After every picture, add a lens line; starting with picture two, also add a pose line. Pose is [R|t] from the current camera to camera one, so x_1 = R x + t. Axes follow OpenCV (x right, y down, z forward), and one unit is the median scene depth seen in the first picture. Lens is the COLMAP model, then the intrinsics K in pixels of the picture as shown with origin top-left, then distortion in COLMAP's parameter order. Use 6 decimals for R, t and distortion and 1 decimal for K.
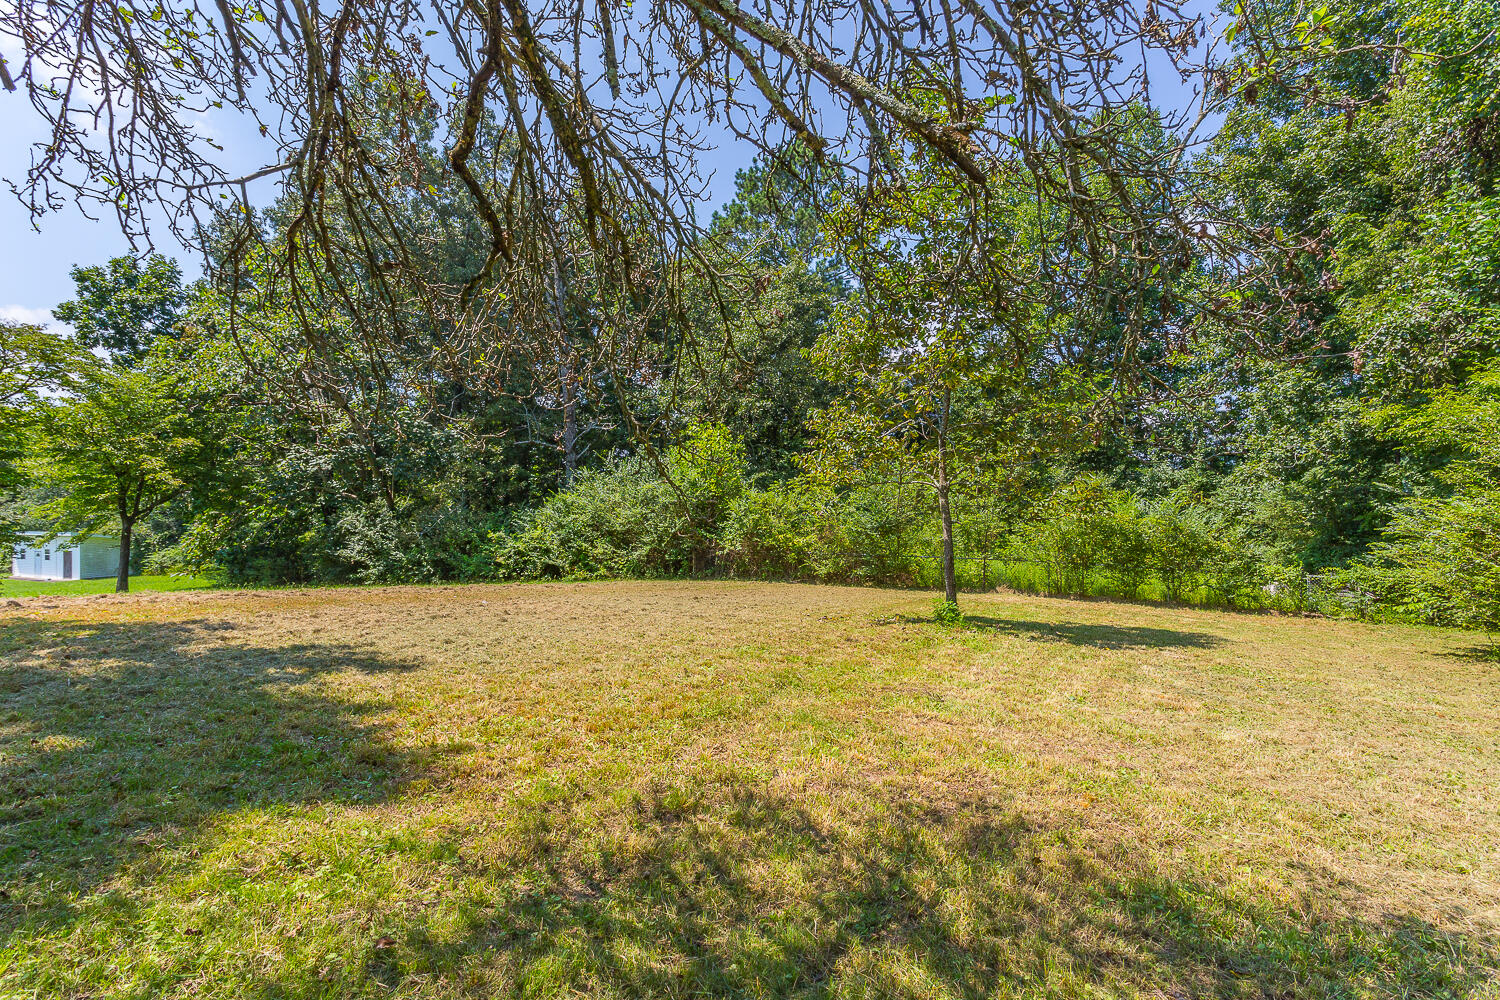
lens RADIAL K [[711.5, 0, 746.2], [0, 711.5, 496.4], [0, 0, 1]] dist [0.000649, 0.001497]
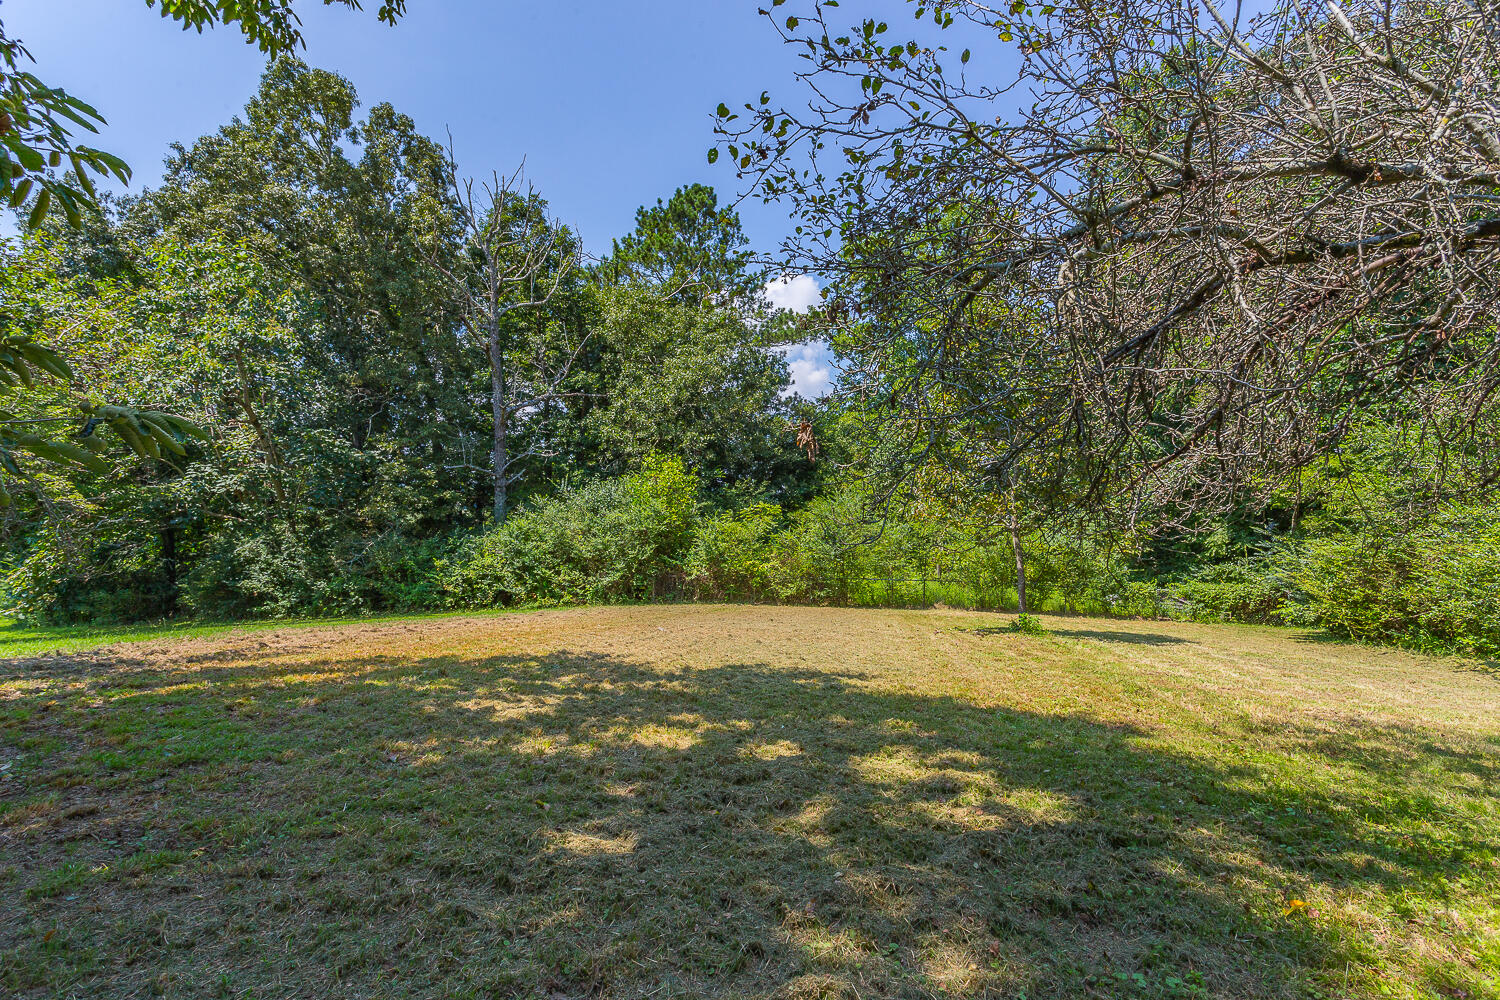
lens RADIAL K [[711.5, 0, 746.2], [0, 711.5, 496.4], [0, 0, 1]] dist [0.000649, 0.001497]
pose [[0.959076, 0.017307, 0.282618, -0.238374], [-0.009772, 0.999559, -0.028047, -0.013404], [-0.282979, 0.024137, 0.958822, -0.049964]]
